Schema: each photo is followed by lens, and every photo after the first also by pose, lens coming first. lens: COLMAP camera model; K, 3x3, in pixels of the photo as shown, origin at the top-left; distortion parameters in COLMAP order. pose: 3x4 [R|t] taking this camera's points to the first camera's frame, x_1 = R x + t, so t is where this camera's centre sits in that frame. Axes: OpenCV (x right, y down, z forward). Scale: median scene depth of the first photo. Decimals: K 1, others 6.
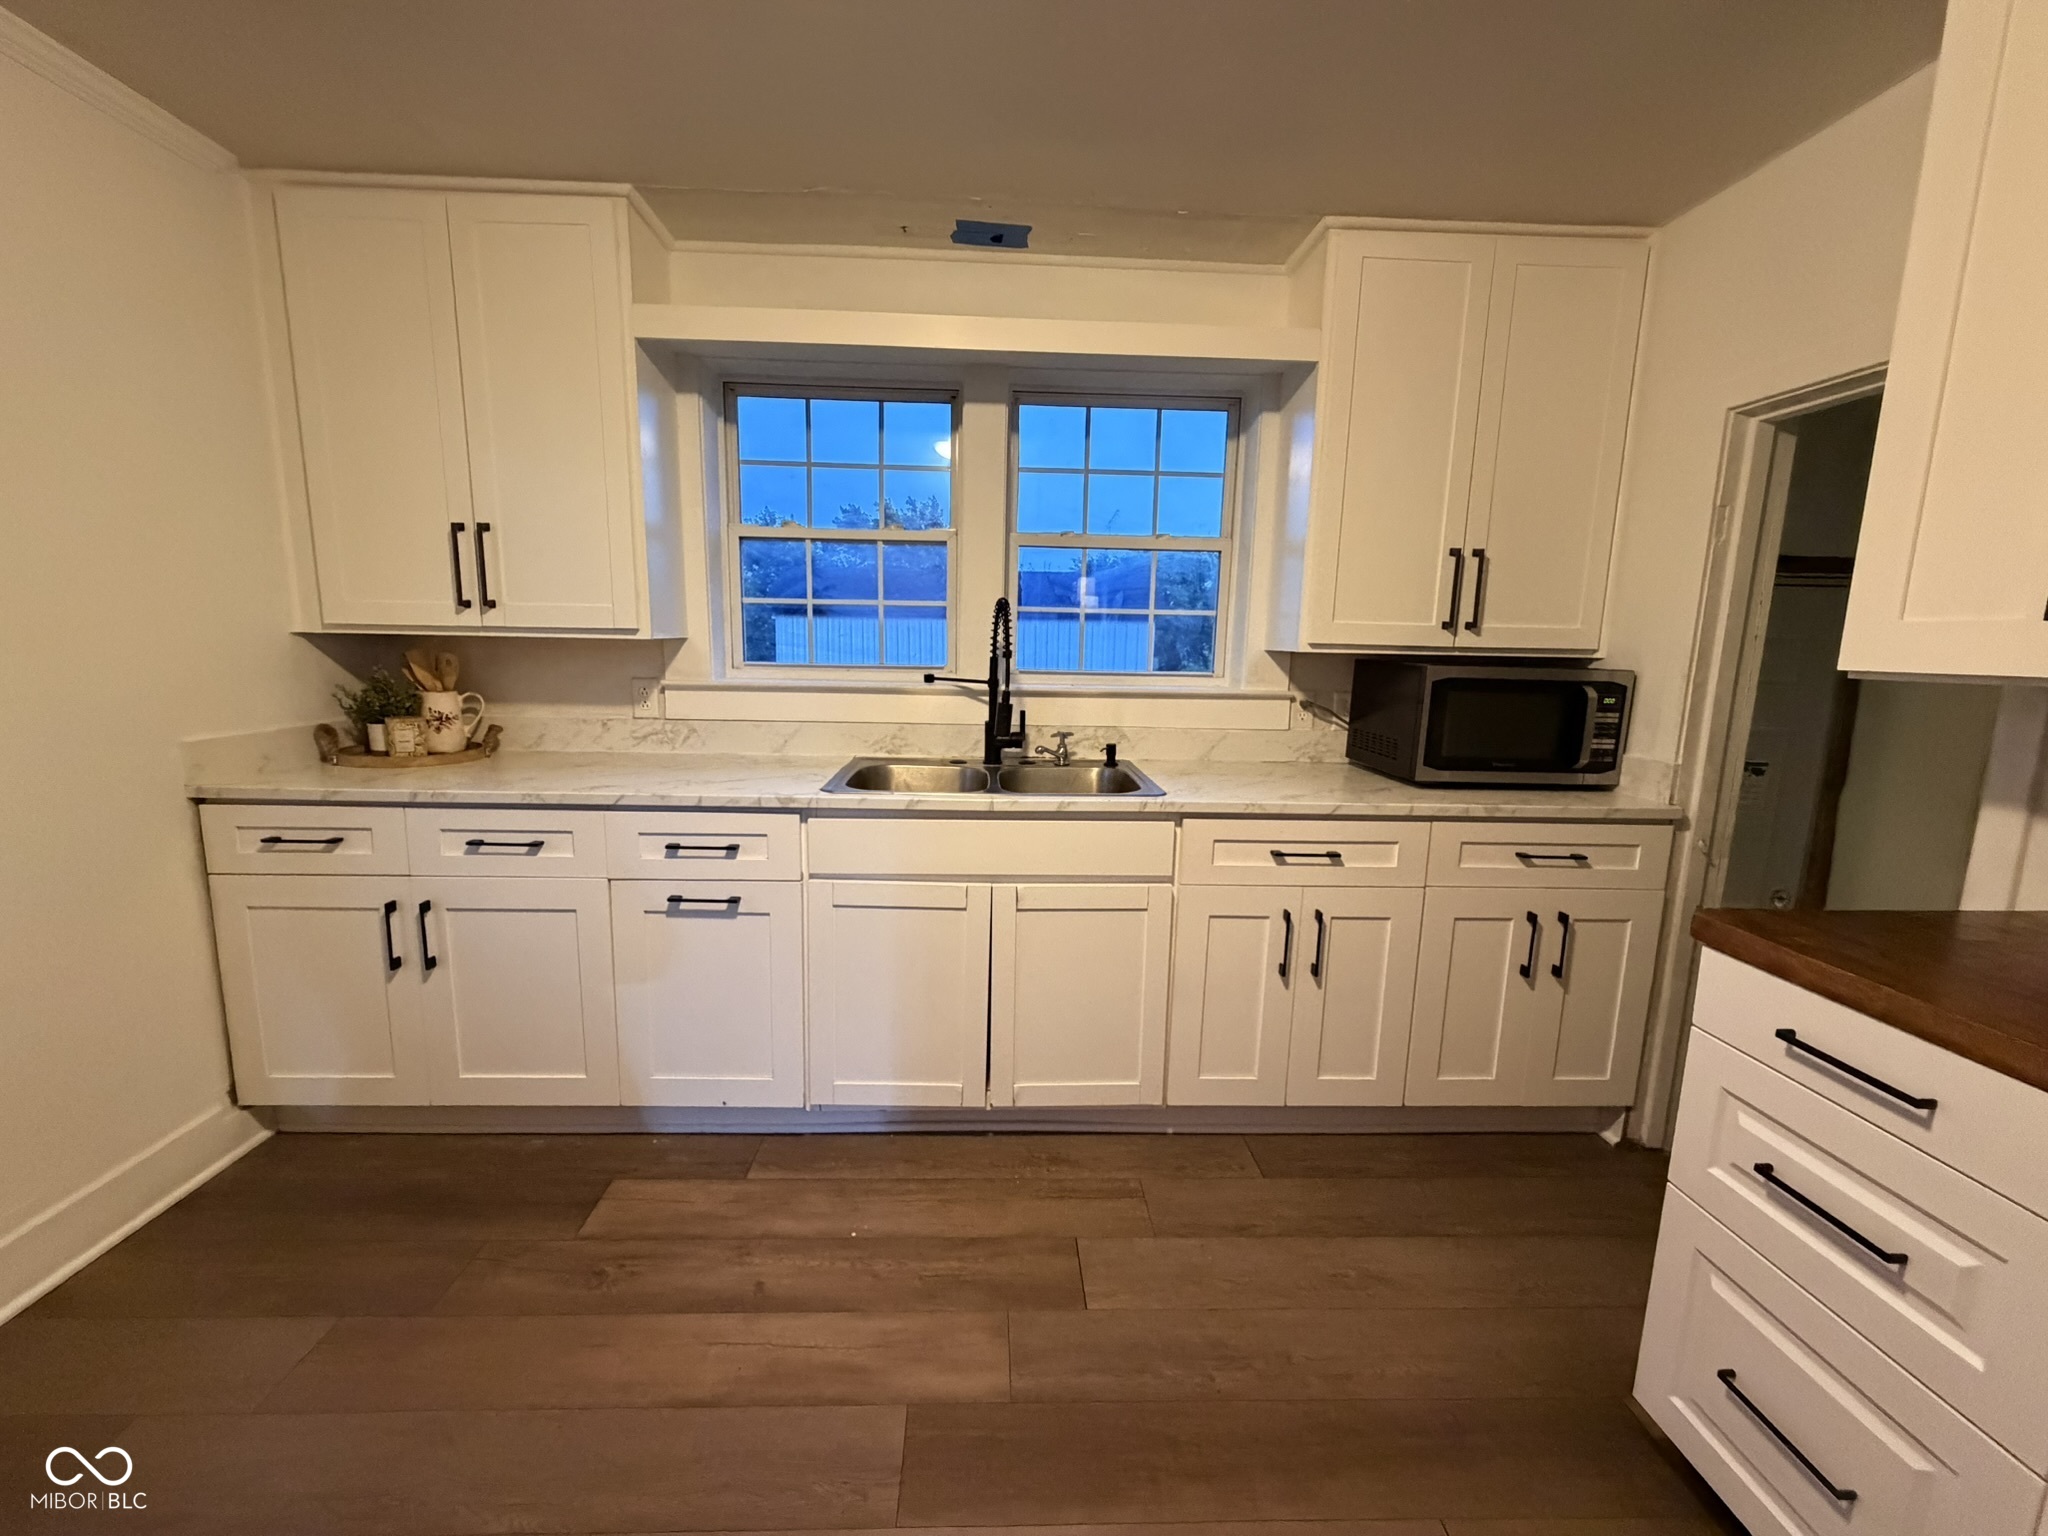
lens RADIAL K [[822.7, 0, 1019.9], [0, 822.7, 769.6], [0, 0, 1]] dist [-0.003513, 0.001992]
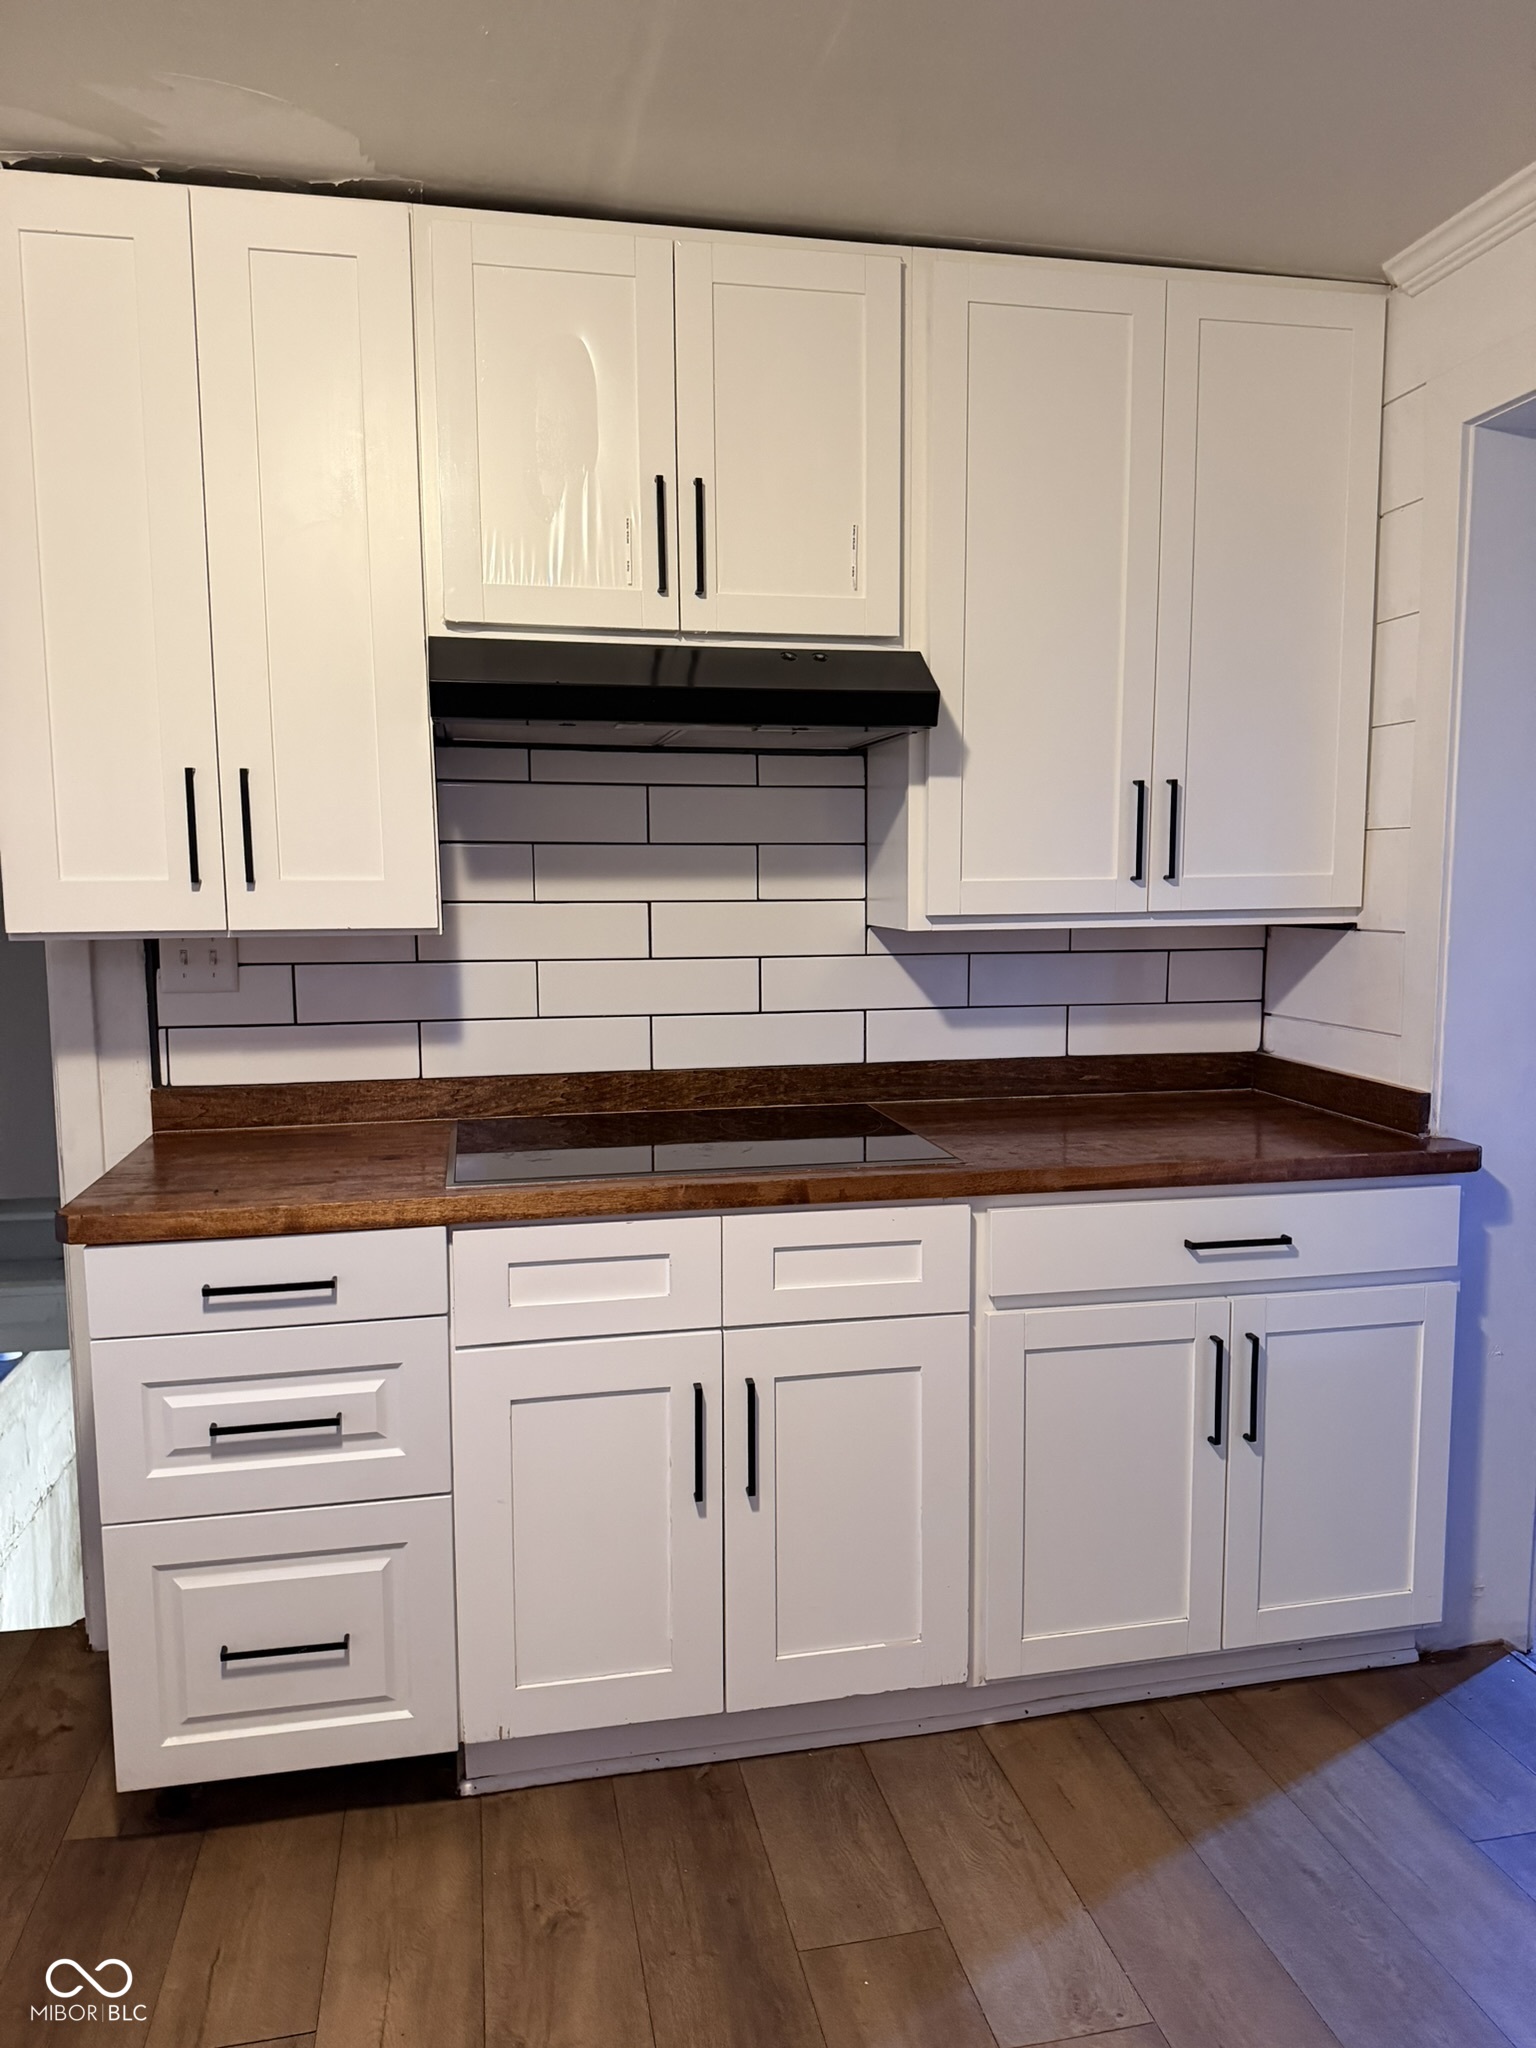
lens RADIAL K [[1456.9, 0, 767.4], [0, 1456.9, 1028.9], [0, 0, 1]] dist [0.051417, -0.070795]
pose [[-0.164455, -0.128884, 0.977928, -0.480017], [0.158152, 0.975155, 0.155114, -0.086778], [-0.973623, 0.180171, -0.139986, 0.270895]]
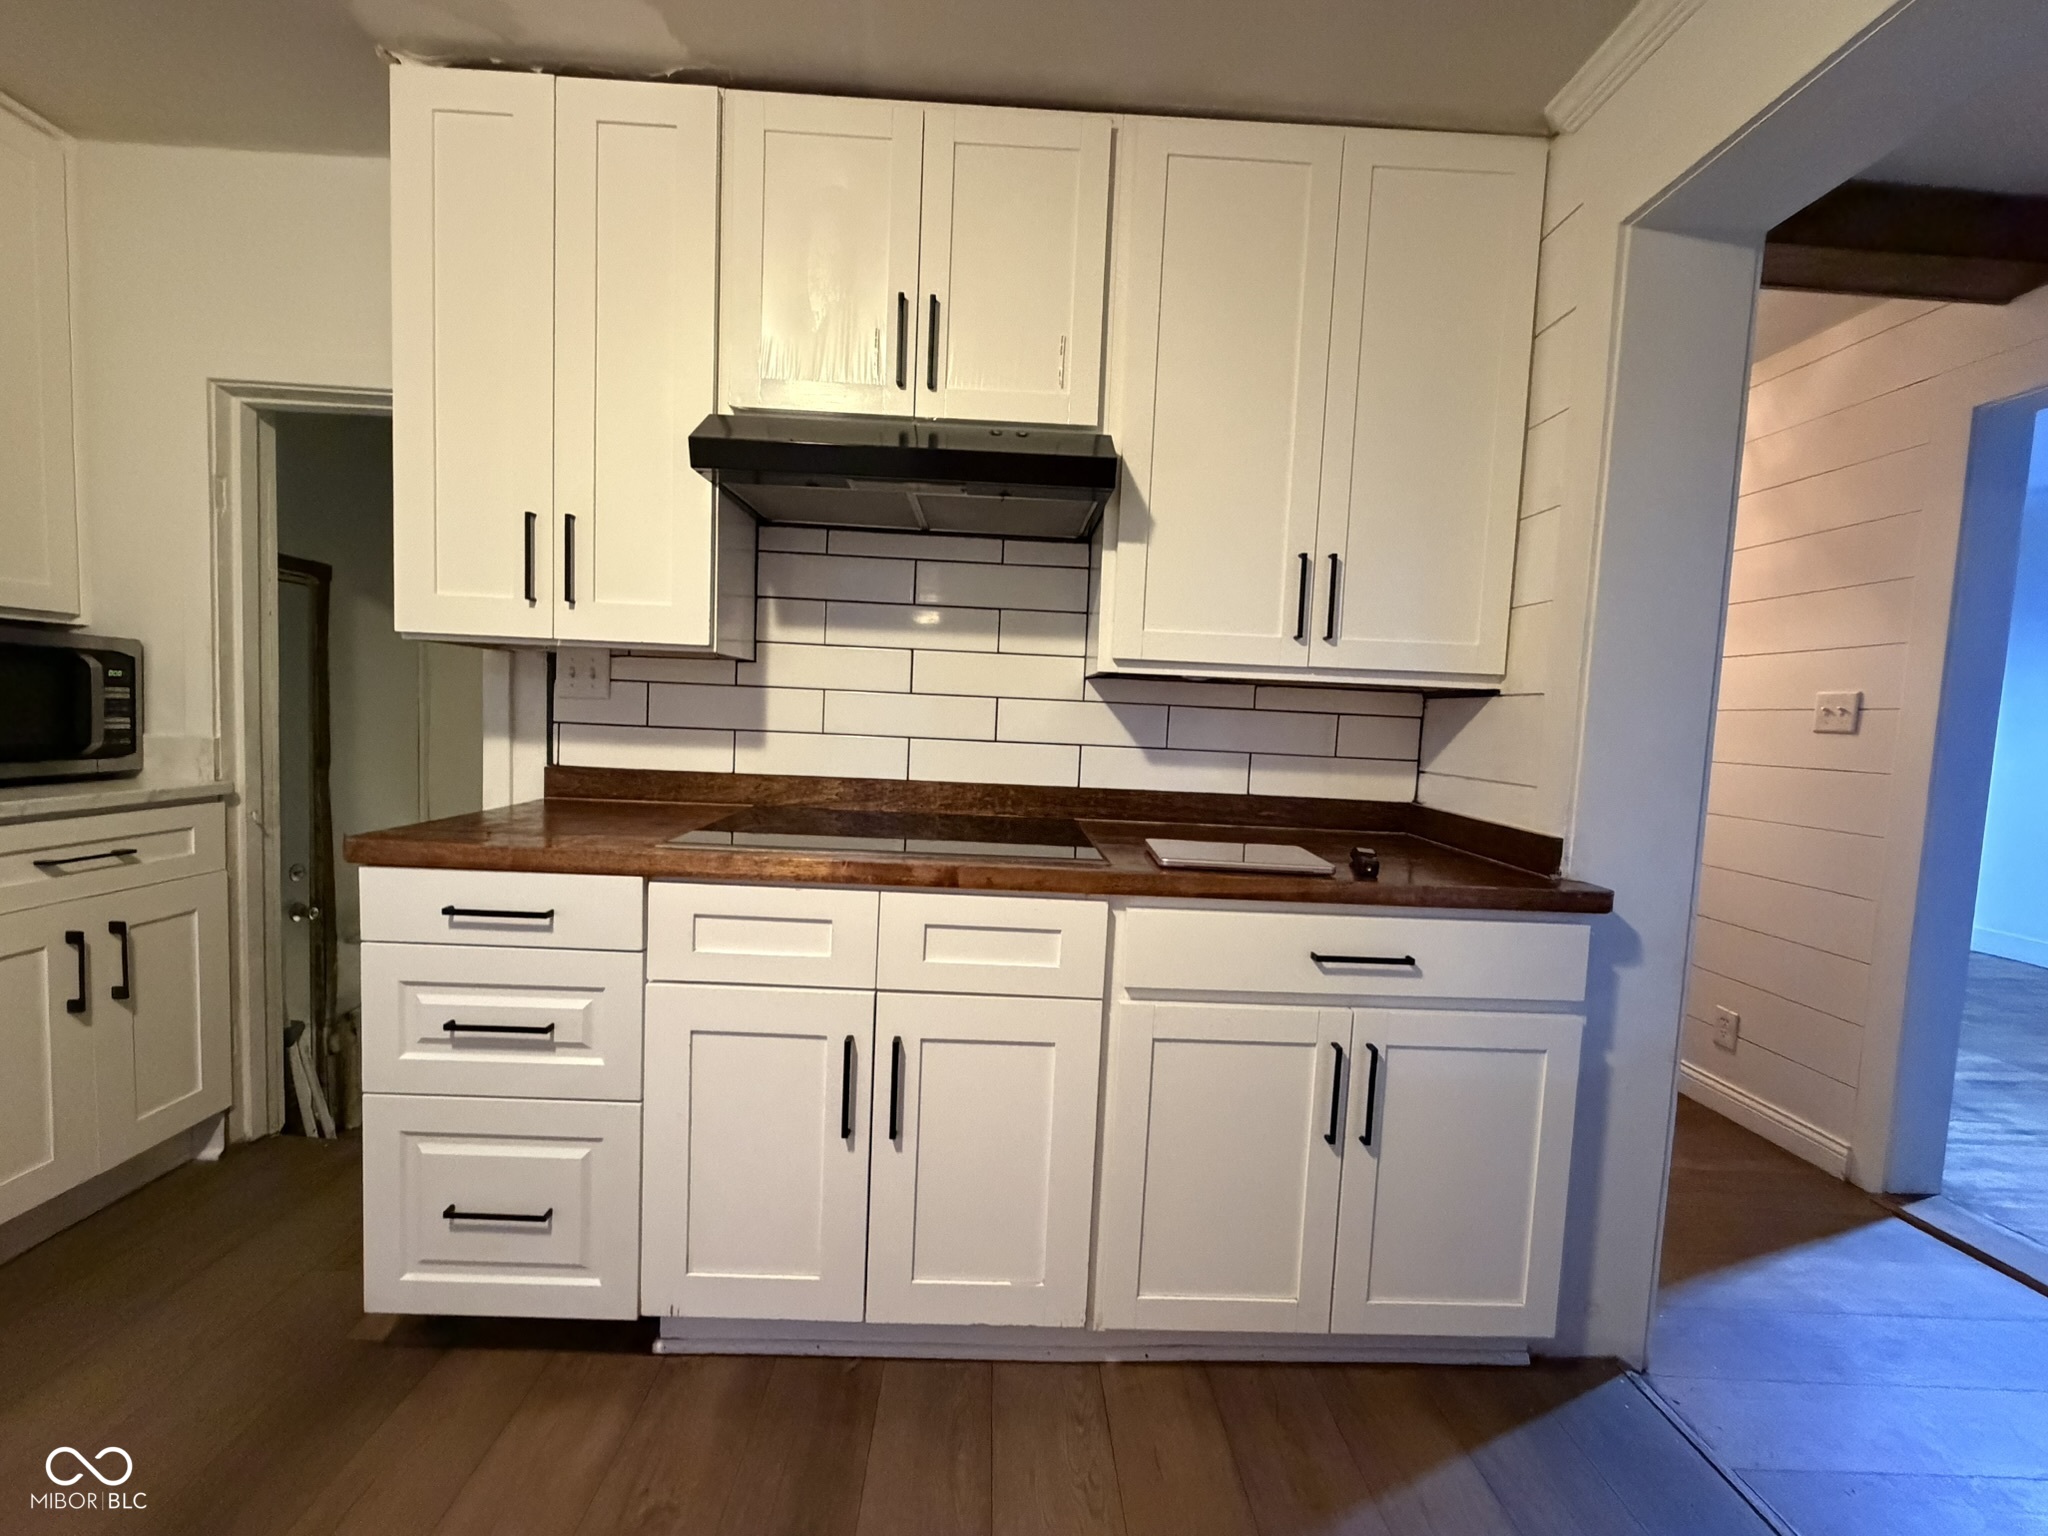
lens RADIAL K [[822.7, 0, 1010.5], [0, 822.7, 762.9], [0, 0, 1]] dist [-0.003513, 0.001992]
pose [[0.021354, -0.084686, 0.996179, -0.141384], [0.115332, 0.989963, 0.081685, 0.050758], [-0.993097, 0.113147, 0.030906, 0.046936]]
